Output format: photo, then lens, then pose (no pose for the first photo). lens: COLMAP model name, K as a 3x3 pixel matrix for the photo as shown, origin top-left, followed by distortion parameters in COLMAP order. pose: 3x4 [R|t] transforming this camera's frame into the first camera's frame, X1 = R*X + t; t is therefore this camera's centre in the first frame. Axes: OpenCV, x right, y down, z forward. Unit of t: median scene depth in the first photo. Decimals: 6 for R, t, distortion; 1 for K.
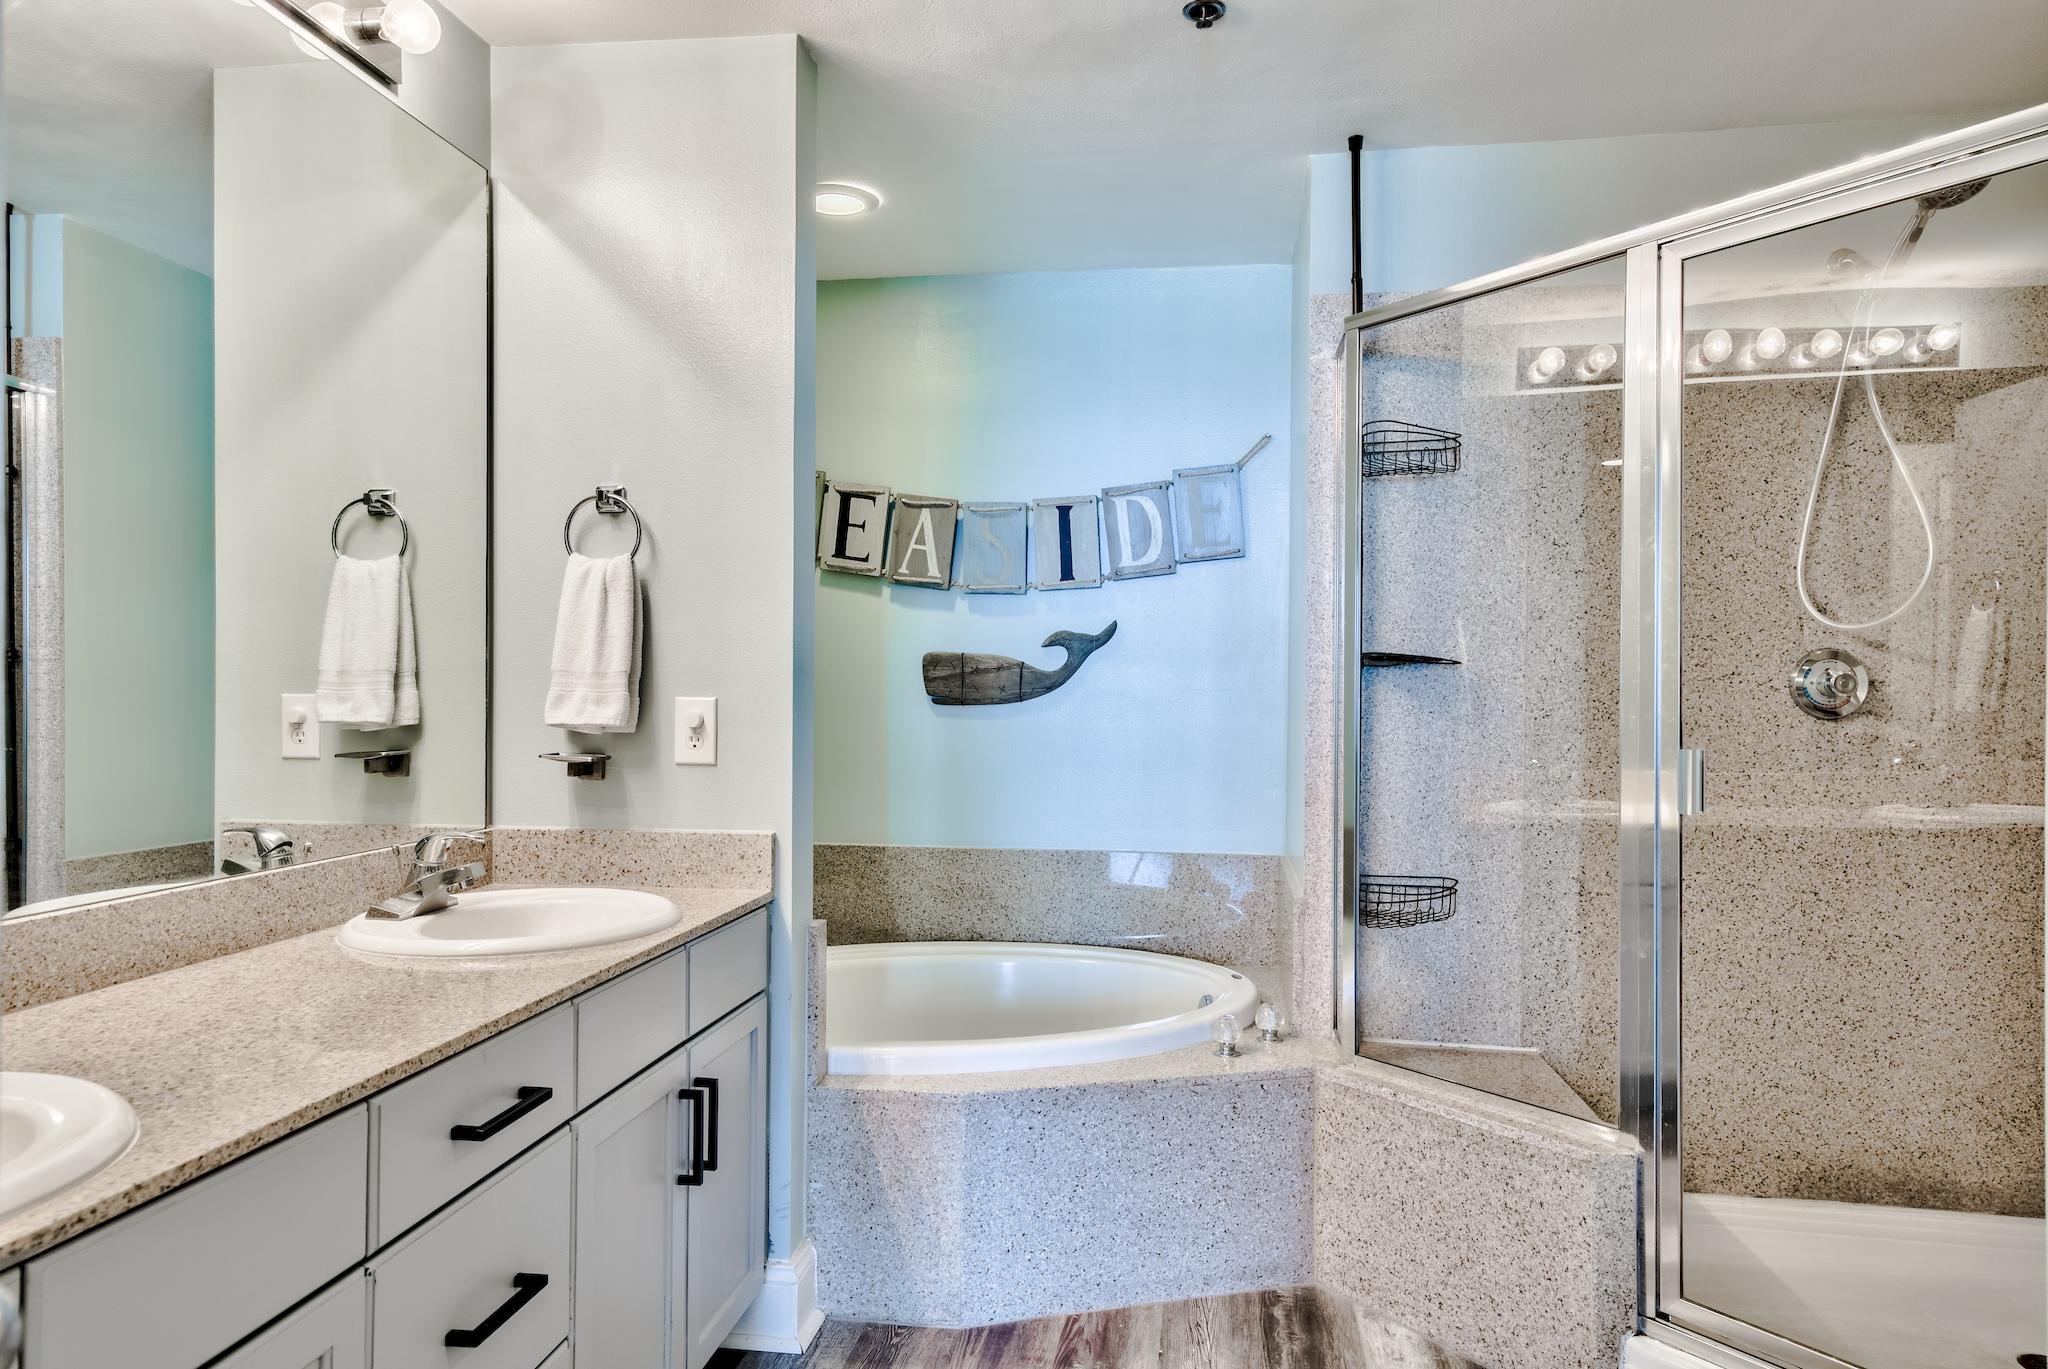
lens RADIAL K [[1291.6, 0, 1024.0], [0, 1291.6, 684.5], [0, 0, 1]] dist [0.032380, 0.000069]
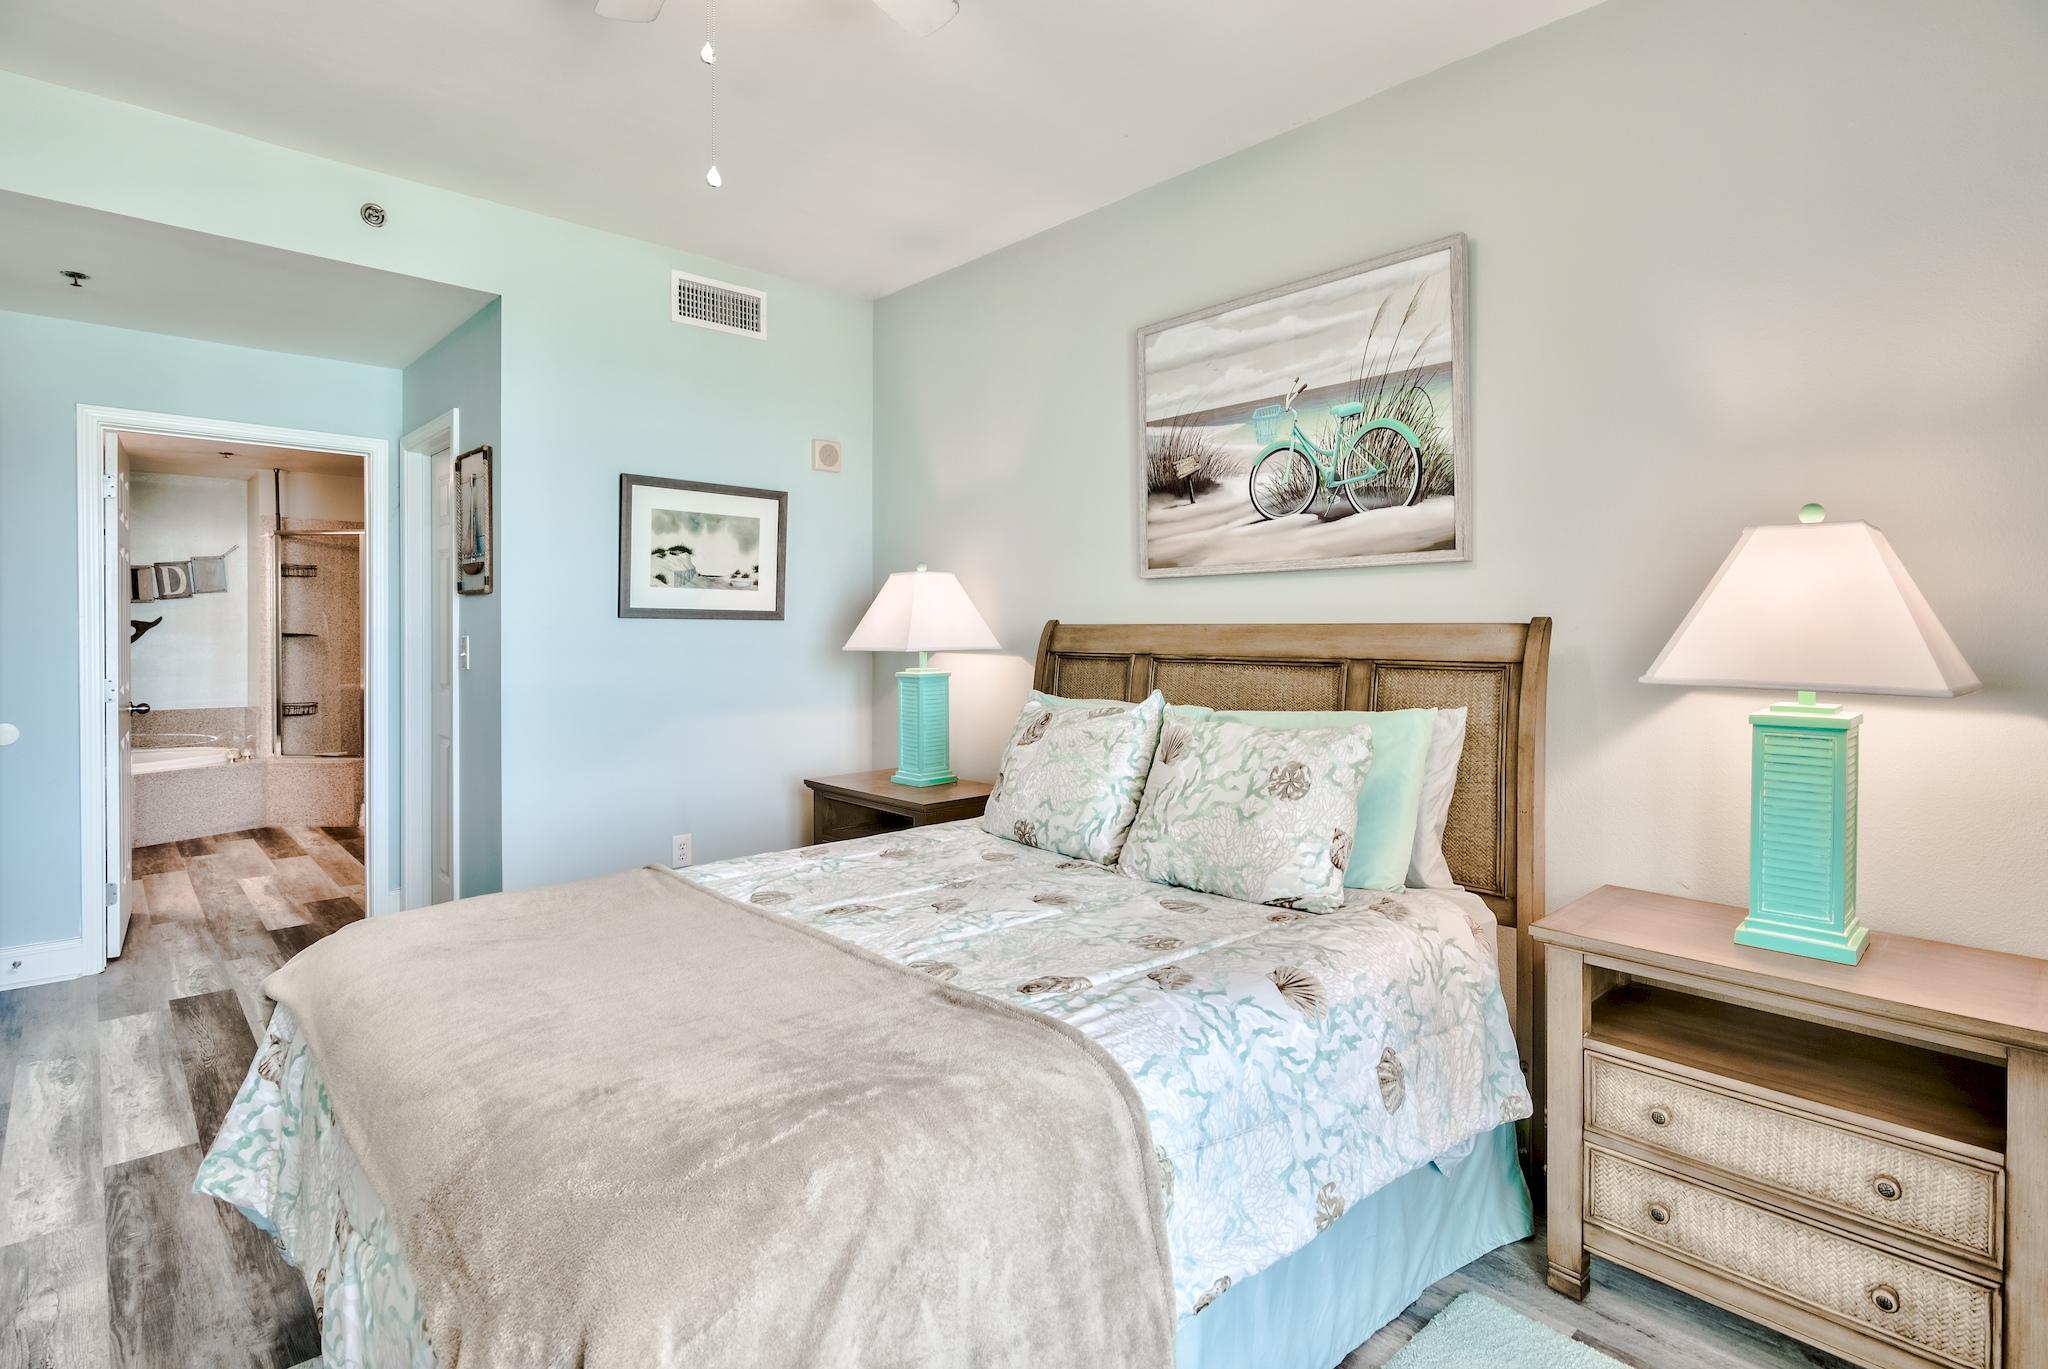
lens RADIAL K [[1007.5, 0, 1023.2], [0, 1007.5, 639.5], [0, 0, 1]] dist [-0.013289, 0.005973]
pose [[0.629774, -0.013667, 0.776658, -0.533379], [0.000125, 0.999847, 0.017494, -0.055623], [-0.776778, -0.010920, 0.629680, -2.075890]]
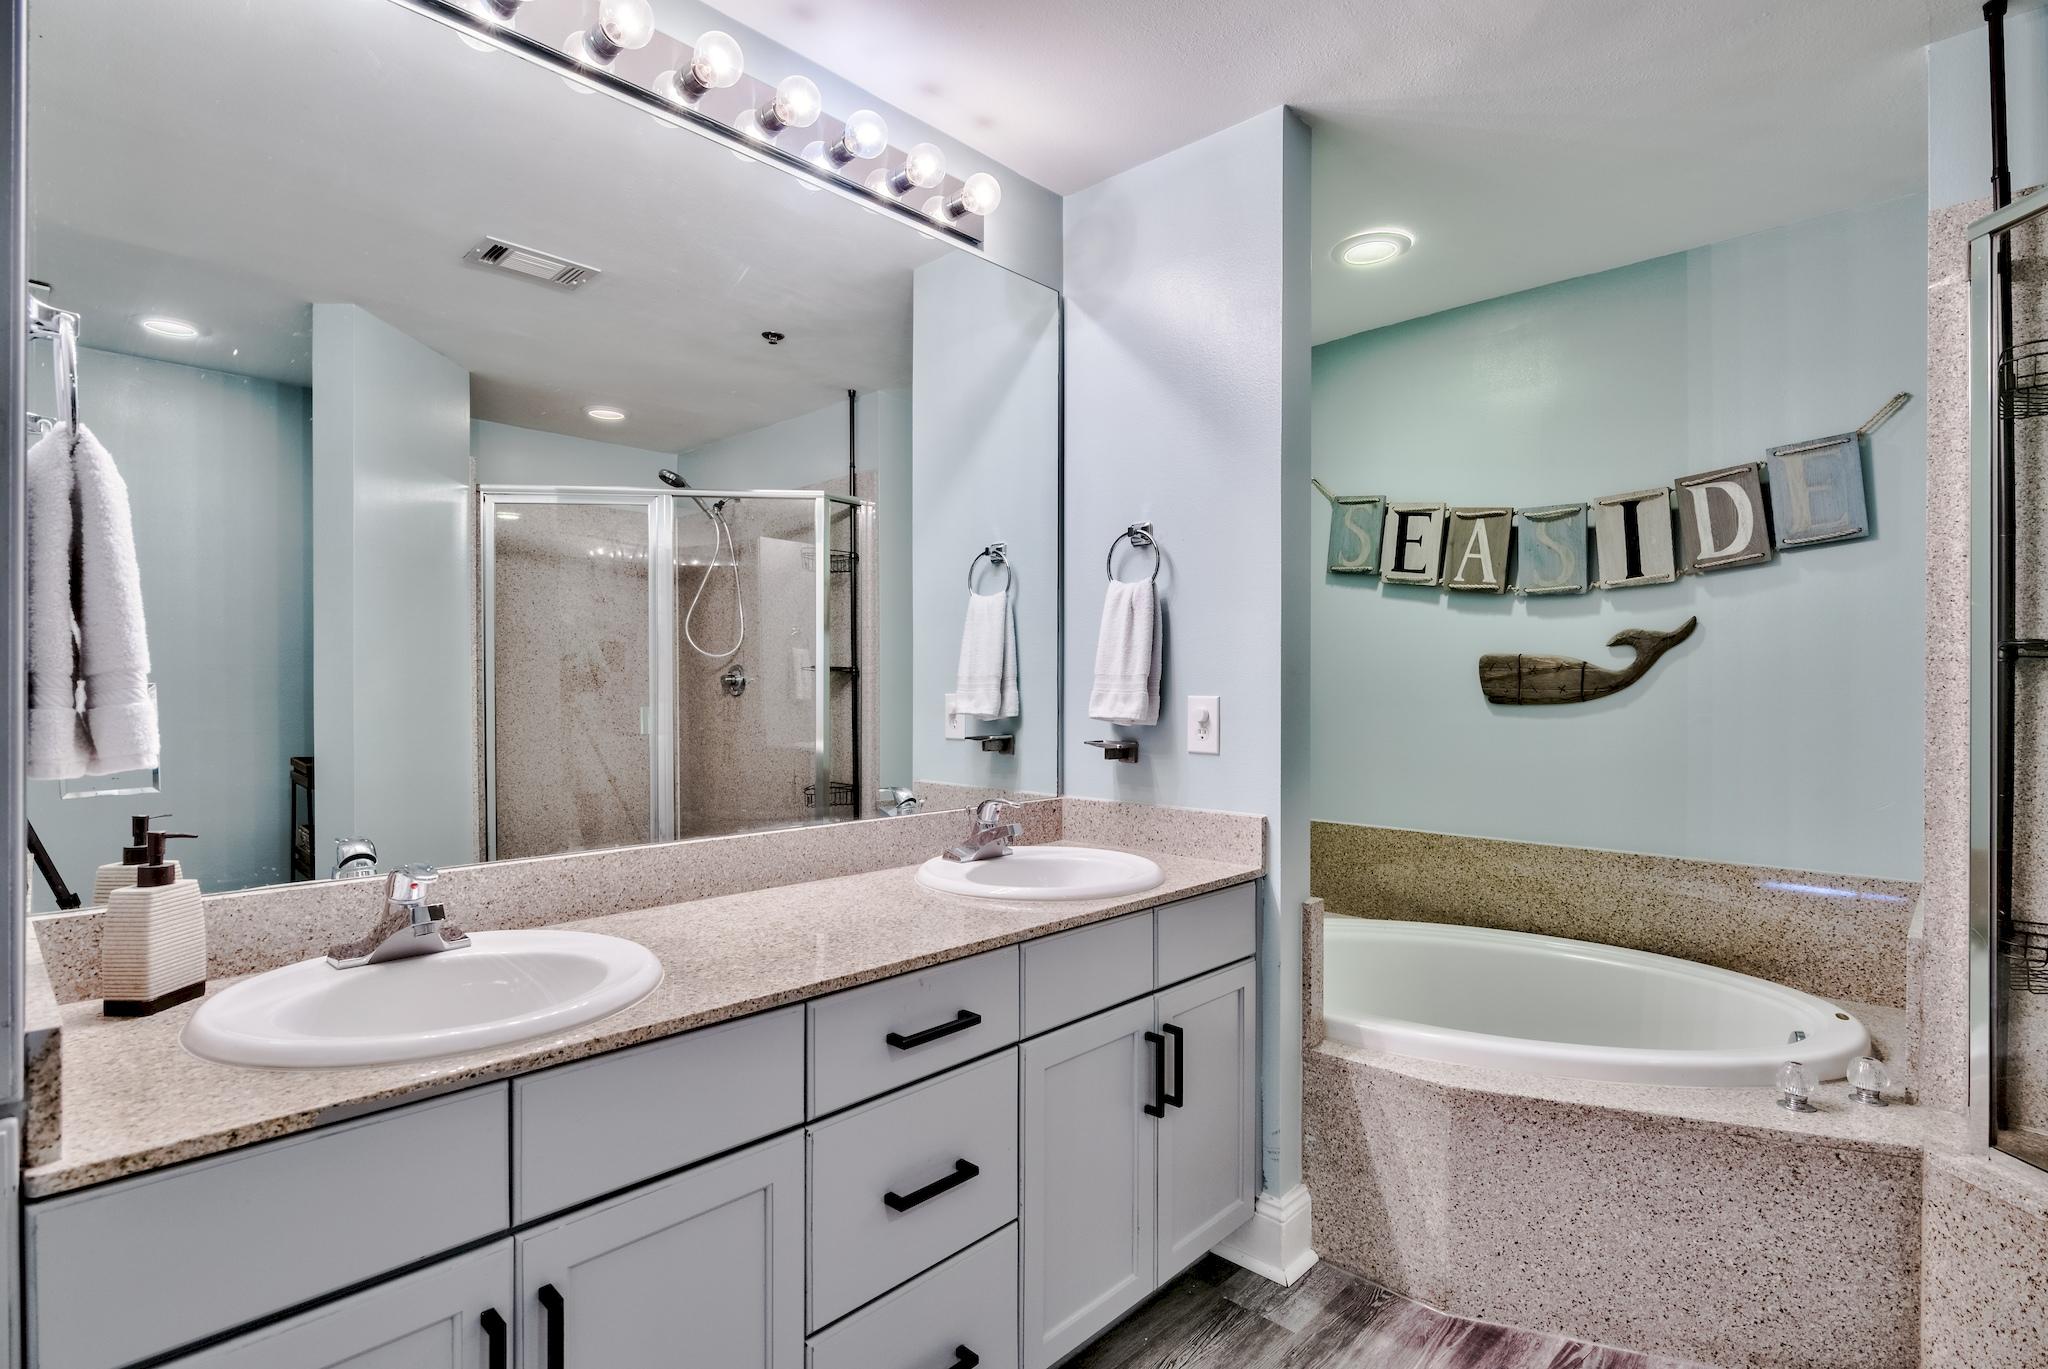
lens RADIAL K [[998.7, 0, 1024.0], [0, 998.7, 684.5], [0, 0, 1]] dist [-0.000854, -0.000130]
pose [[0.814093, -0.006372, -0.580699, 0.135995], [0.004282, 0.999978, -0.004970, 0.003182], [0.580718, 0.001560, 0.814103, 0.165899]]
